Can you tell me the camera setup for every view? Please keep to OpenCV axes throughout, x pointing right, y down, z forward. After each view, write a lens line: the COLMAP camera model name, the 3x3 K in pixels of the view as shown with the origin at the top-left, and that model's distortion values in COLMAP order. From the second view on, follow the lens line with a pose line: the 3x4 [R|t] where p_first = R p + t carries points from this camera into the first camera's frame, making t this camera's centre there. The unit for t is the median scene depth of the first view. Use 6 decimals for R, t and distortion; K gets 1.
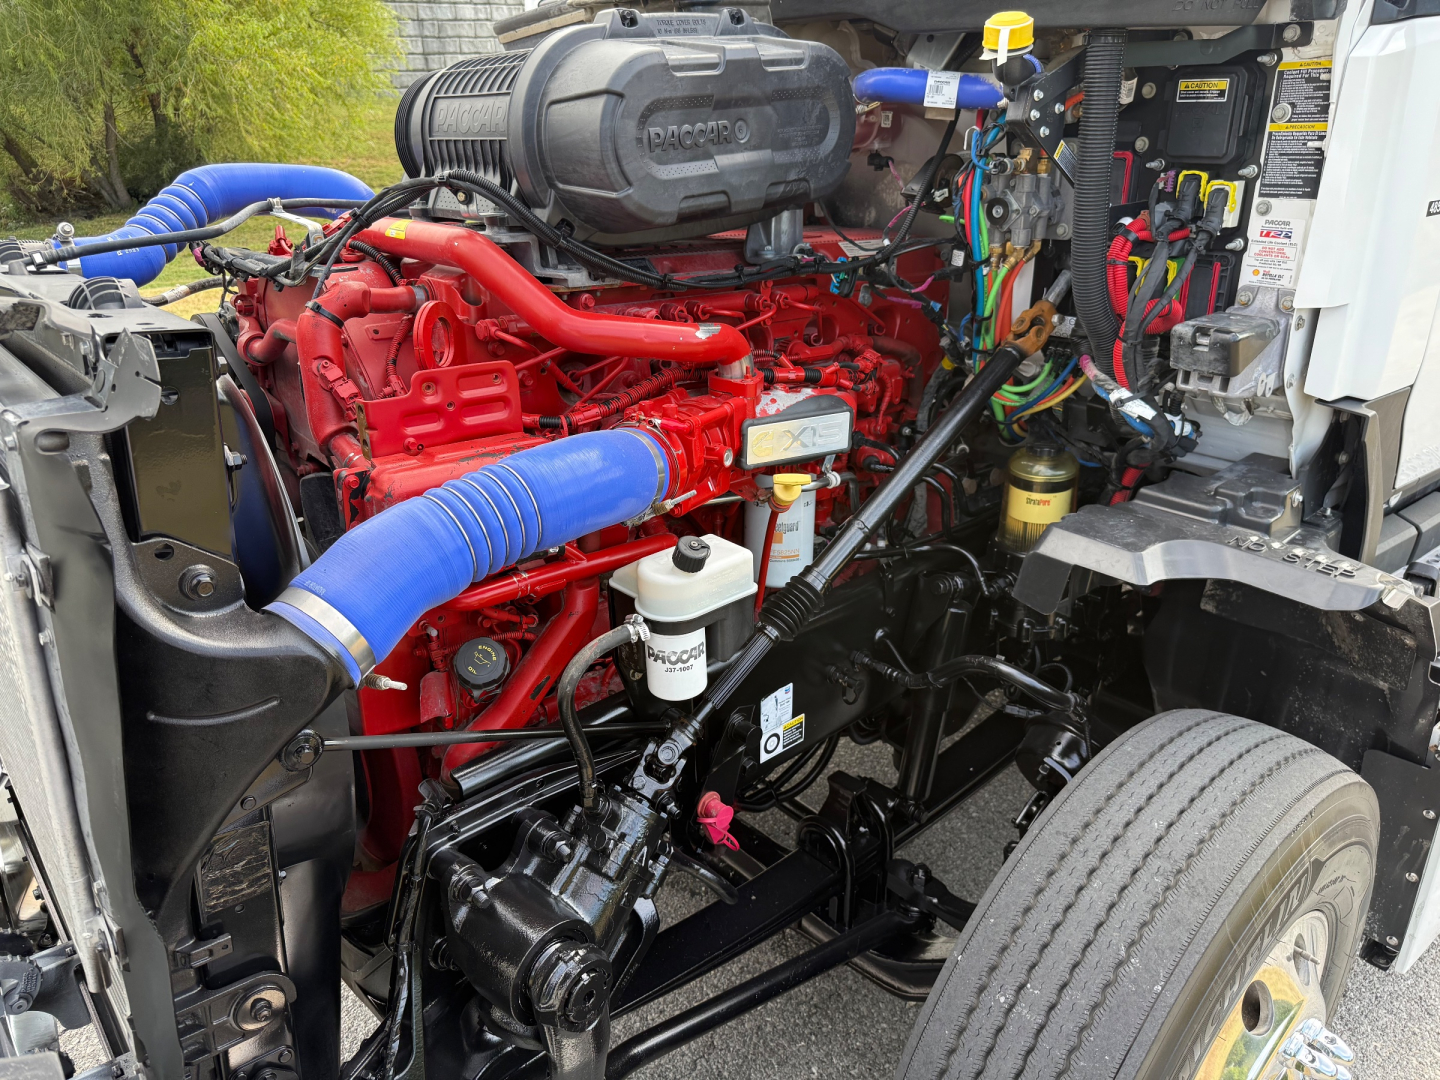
lens RADIAL K [[1047.2, 0, 724.1], [0, 1047.2, 539.2], [0, 0, 1]] dist [0.051531, -0.073292]
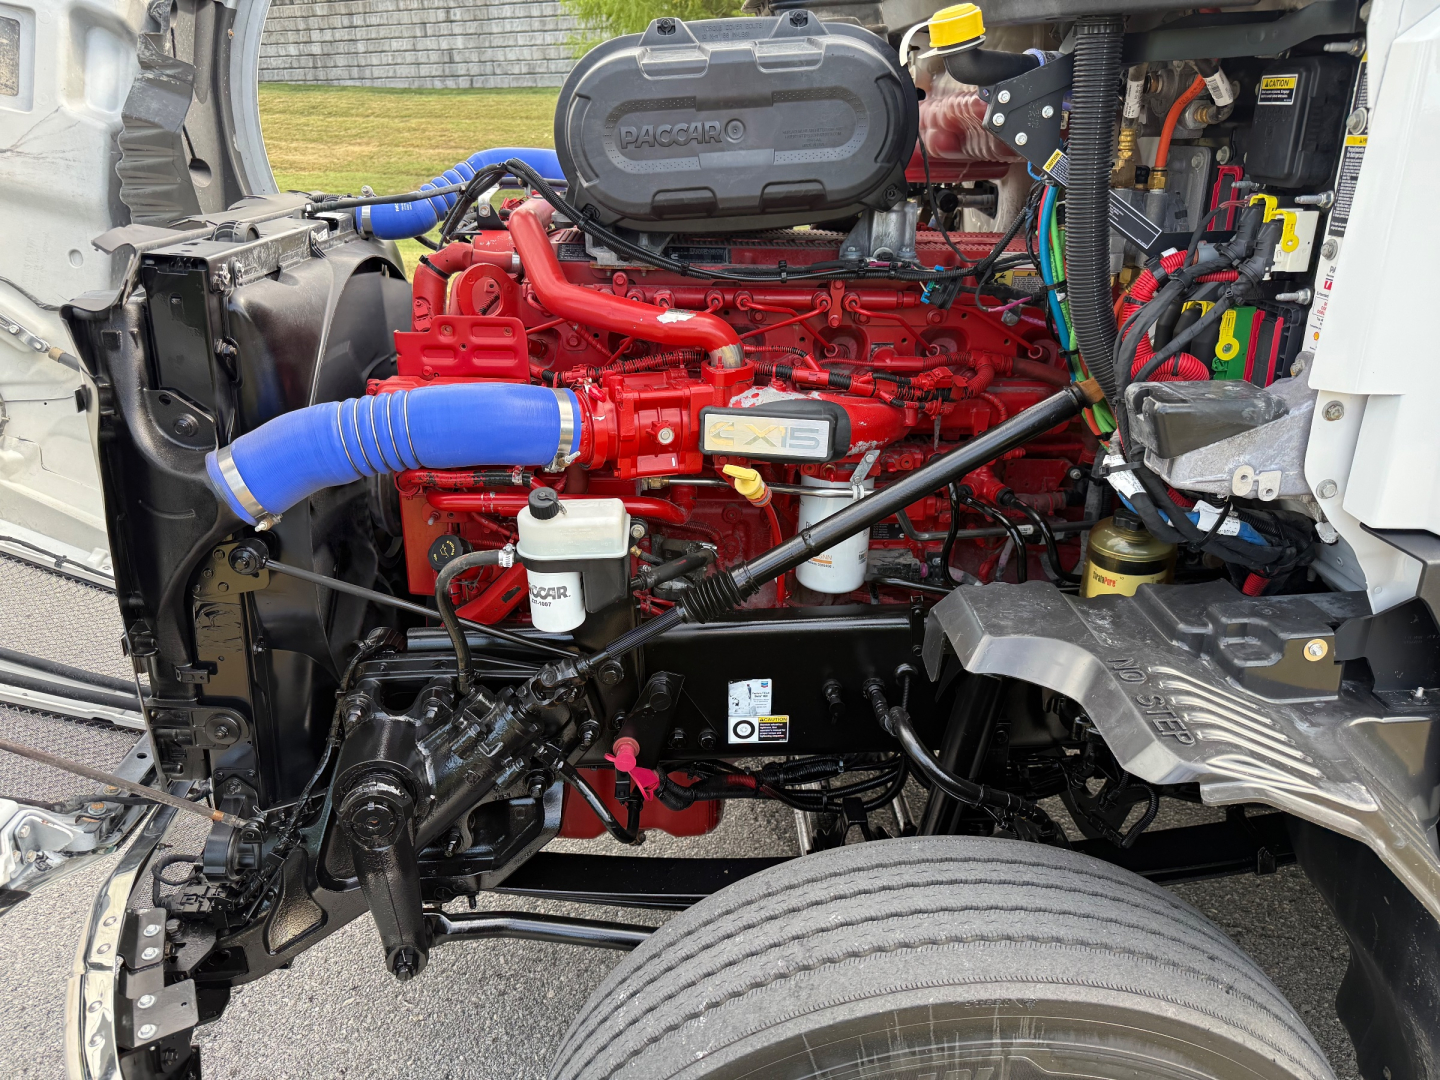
lens RADIAL K [[1047.2, 0, 726.8], [0, 1047.2, 538.1], [0, 0, 1]] dist [0.051531, -0.073292]
pose [[0.767617, 0.247649, -0.591130, 0.679994], [-0.243784, 0.965824, 0.088057, -0.082566], [0.592735, 0.076514, 0.801755, 0.178179]]
